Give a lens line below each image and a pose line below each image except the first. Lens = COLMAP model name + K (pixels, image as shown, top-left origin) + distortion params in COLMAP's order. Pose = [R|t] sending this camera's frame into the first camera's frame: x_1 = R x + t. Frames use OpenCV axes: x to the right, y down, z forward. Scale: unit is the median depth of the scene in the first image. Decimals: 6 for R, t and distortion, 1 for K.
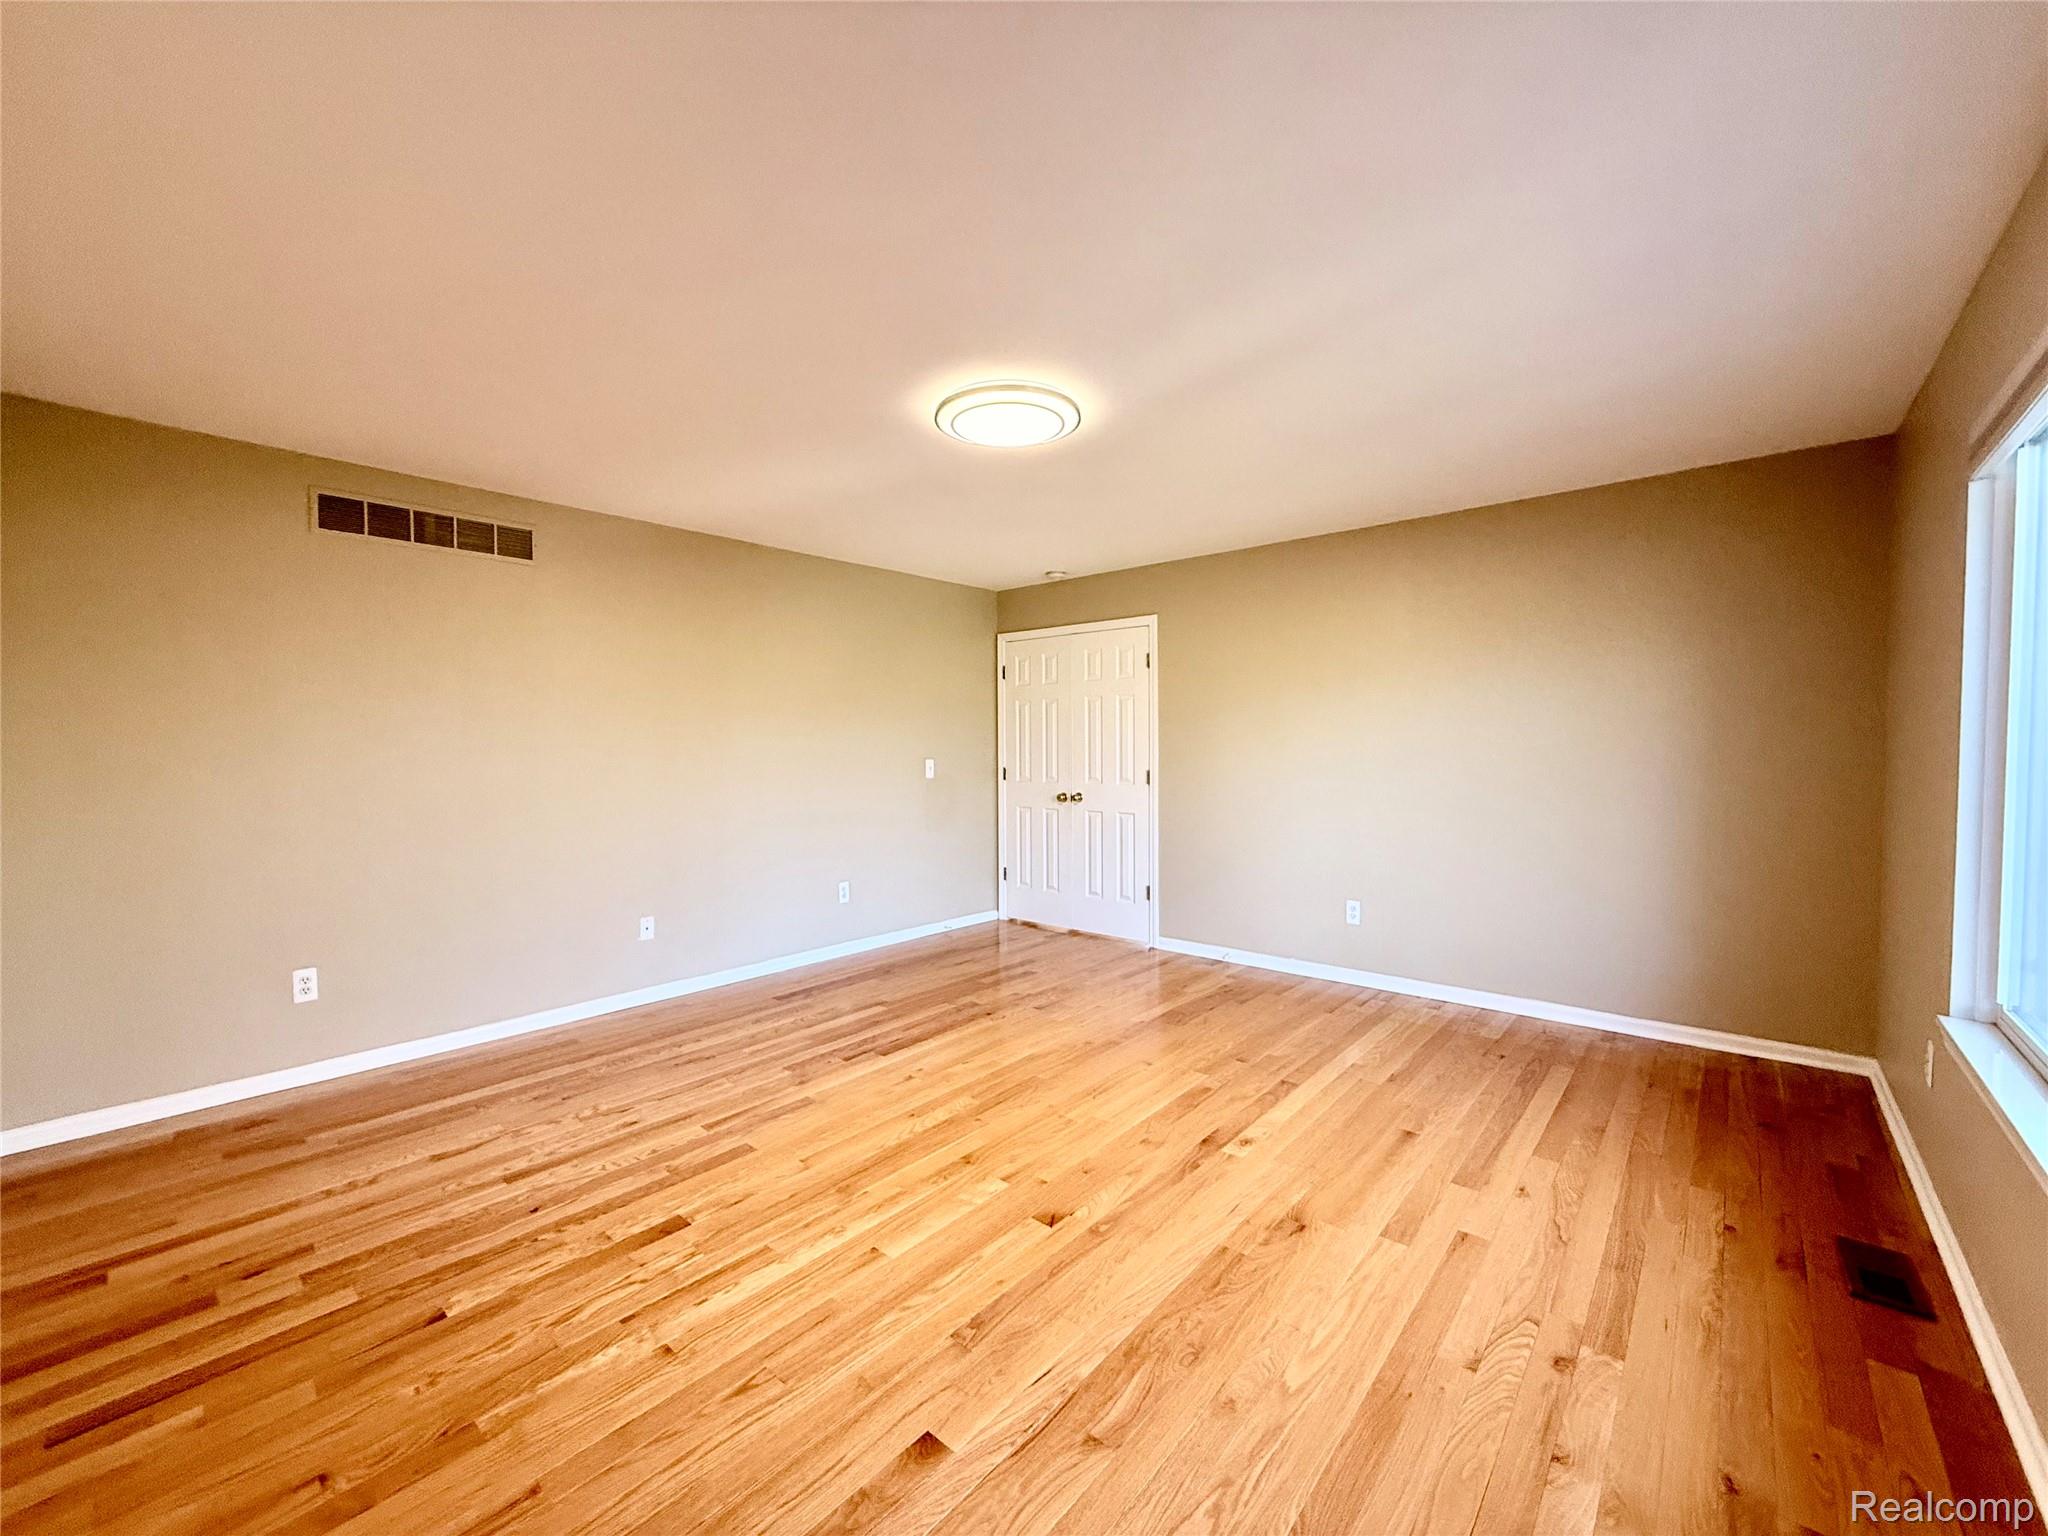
lens RADIAL K [[815.3, 0, 1019.9], [0, 815.3, 767.0], [0, 0, 1]] dist [-0.000525, -0.000023]
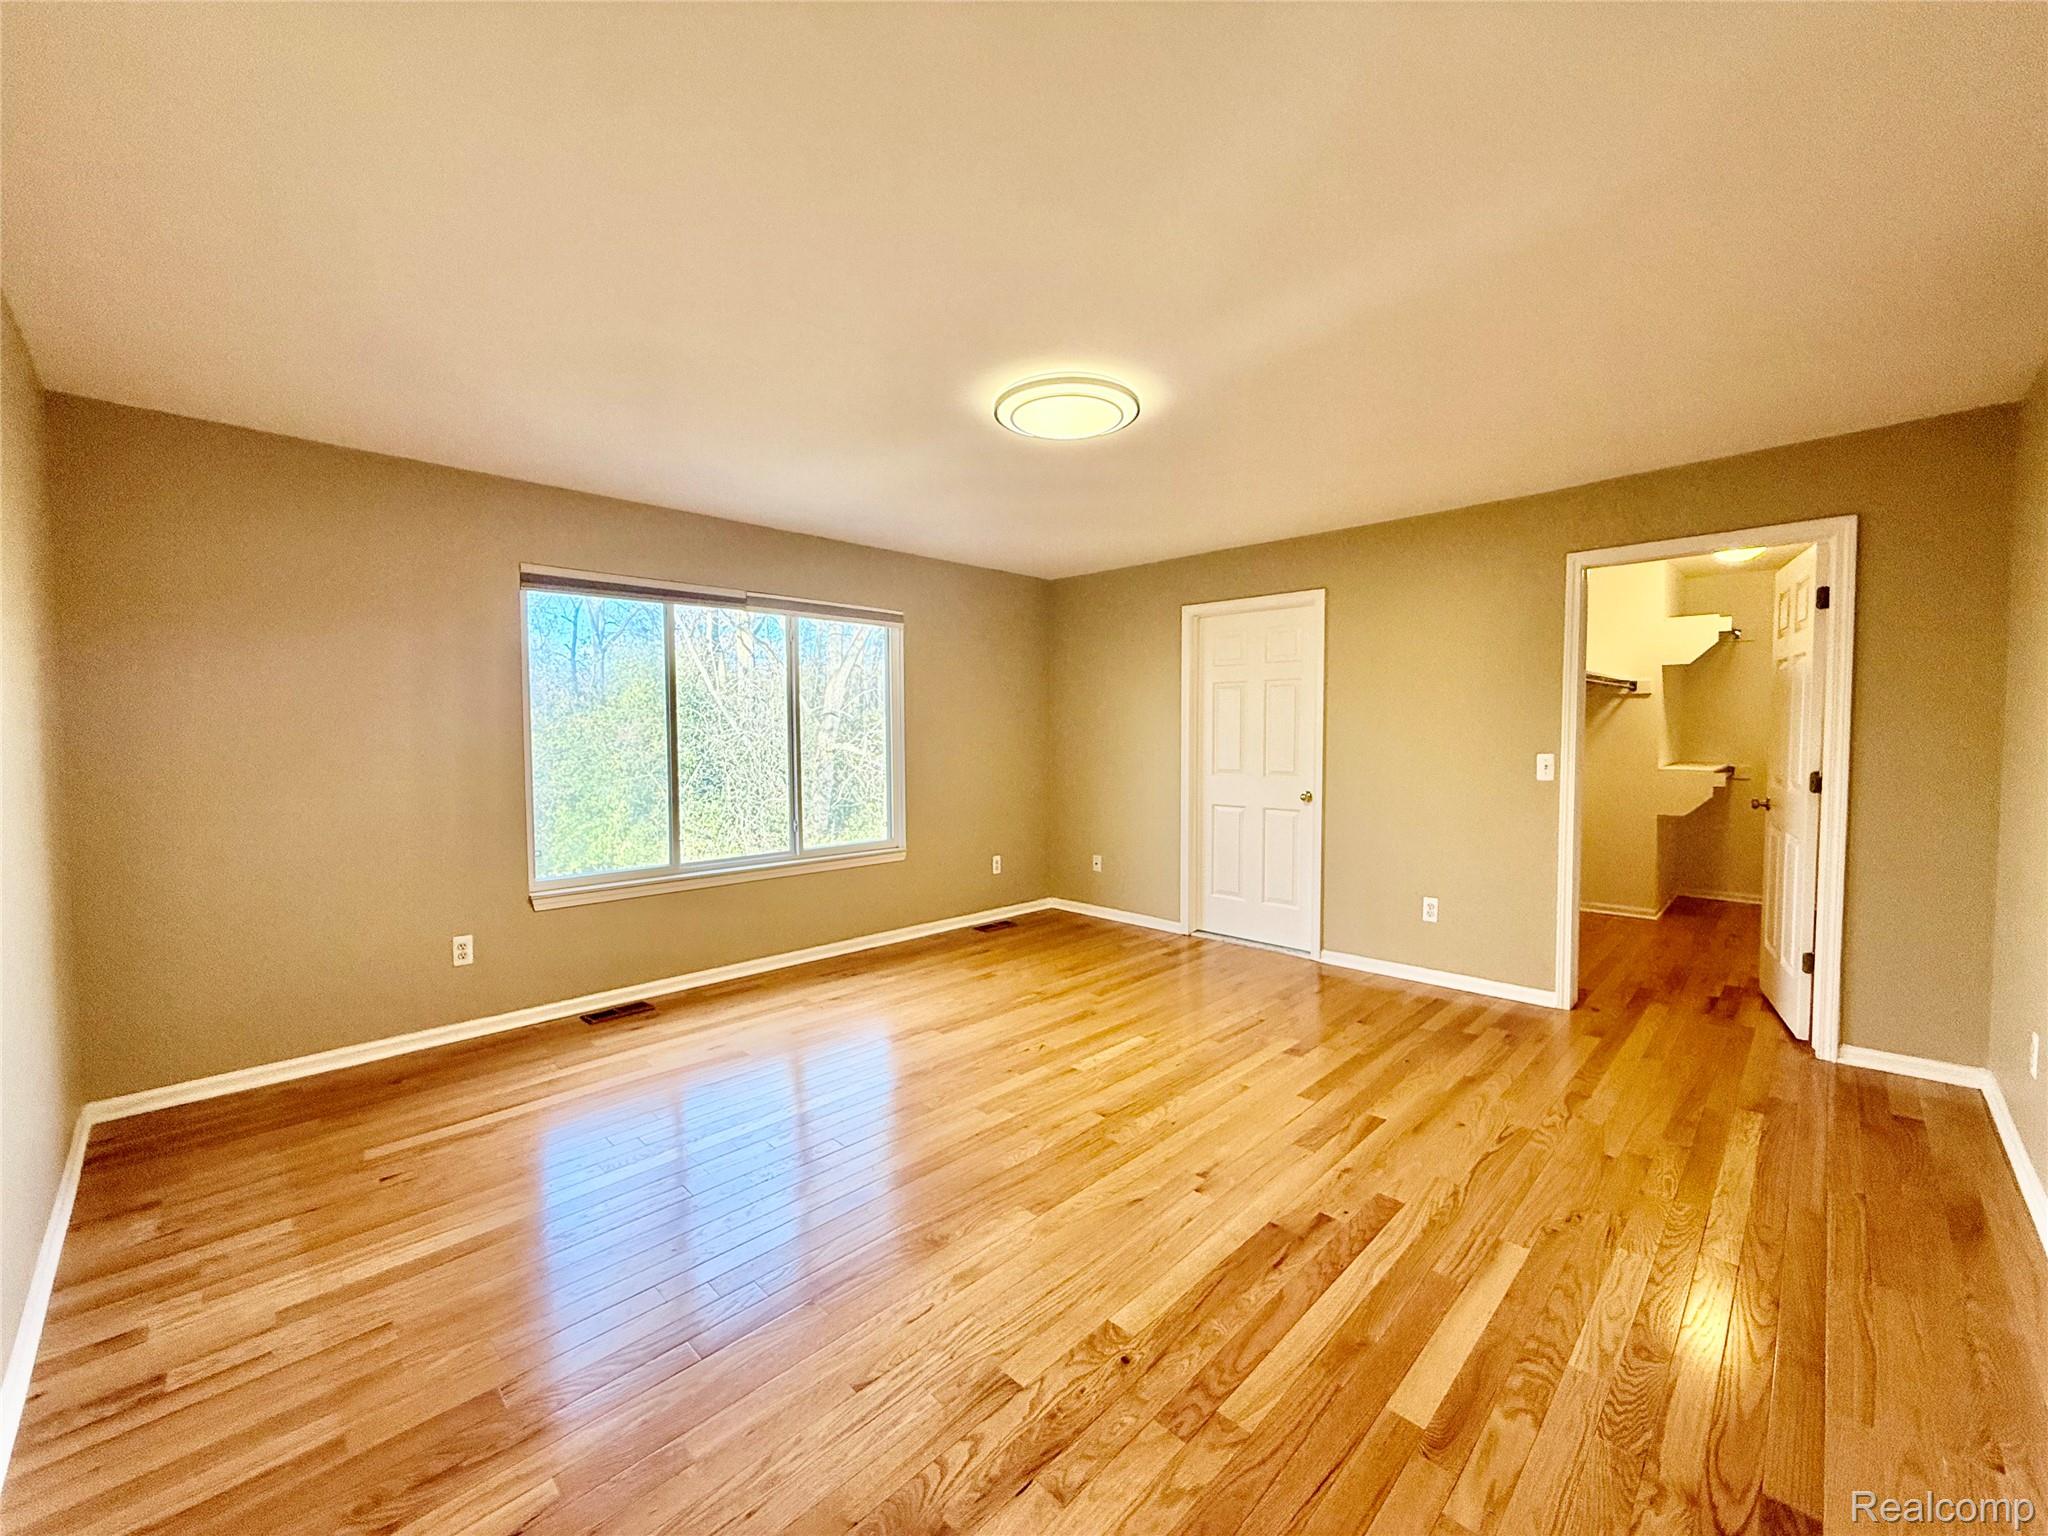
lens RADIAL K [[815.3, 0, 1019.9], [0, 815.3, 767.0], [0, 0, 1]] dist [-0.000525, -0.000023]
pose [[-0.997803, 0.006513, 0.065929, -0.016802], [0.011449, 0.997136, 0.074762, -0.065932], [-0.065253, 0.075352, -0.995020, 2.040470]]
